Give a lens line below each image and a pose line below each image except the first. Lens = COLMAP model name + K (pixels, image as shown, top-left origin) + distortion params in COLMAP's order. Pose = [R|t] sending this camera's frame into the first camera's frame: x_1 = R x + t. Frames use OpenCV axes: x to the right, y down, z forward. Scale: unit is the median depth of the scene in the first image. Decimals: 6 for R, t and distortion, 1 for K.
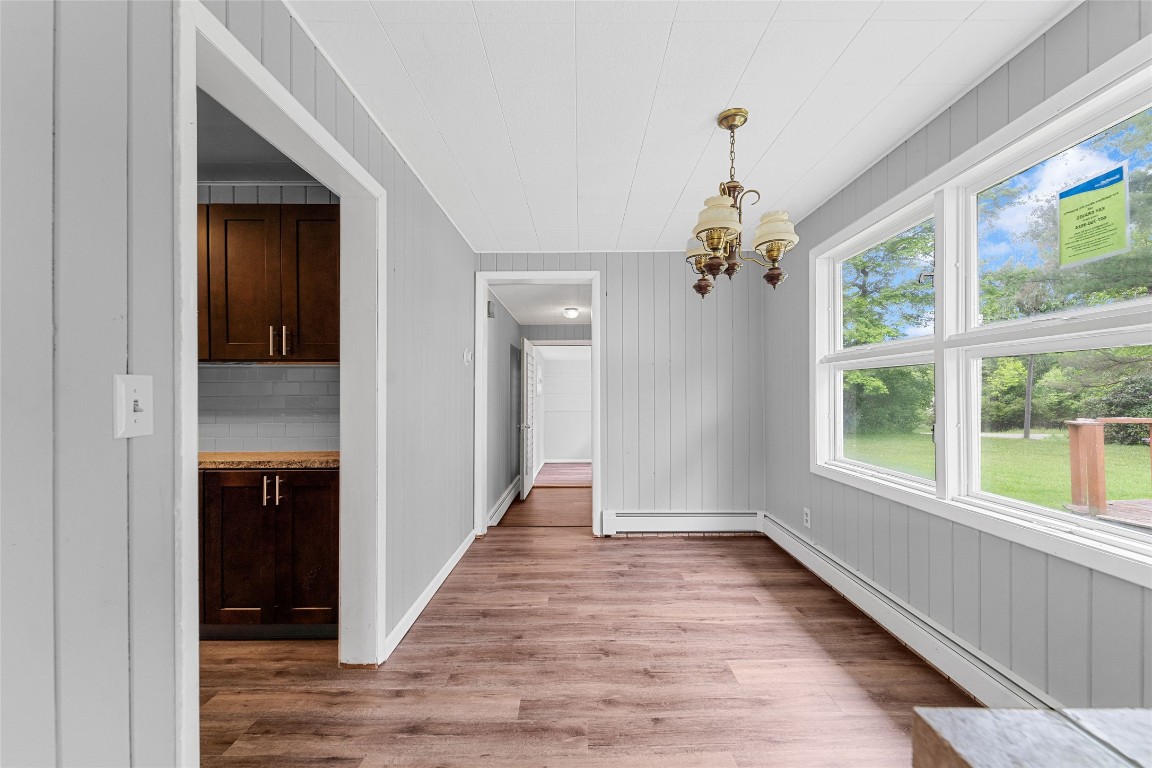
lens RADIAL K [[470.5, 0, 574.8], [0, 470.5, 393.0], [0, 0, 1]] dist [0.001011, 0.000130]
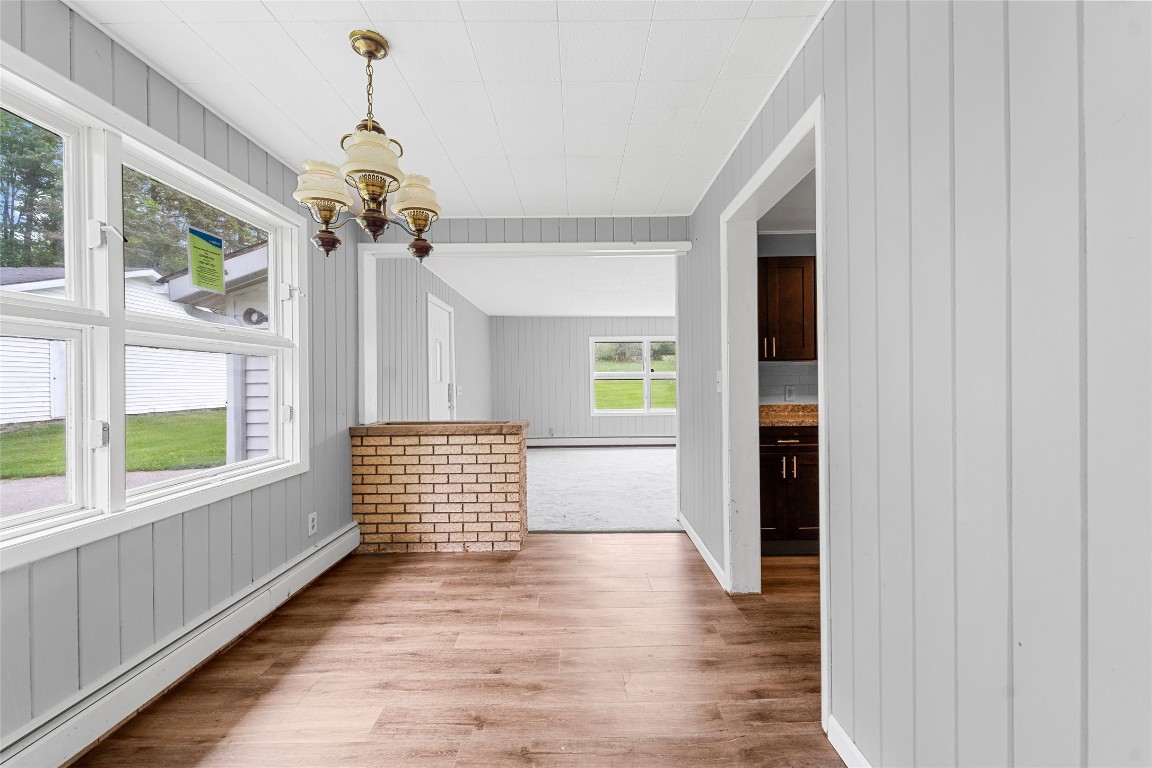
lens RADIAL K [[470.5, 0, 574.8], [0, 470.5, 393.0], [0, 0, 1]] dist [0.001011, 0.000130]
pose [[-0.999904, 0.012434, -0.006136, -0.011605], [0.012284, 0.999637, 0.023964, 0.009496], [0.006432, 0.023886, -0.999694, 1.900918]]
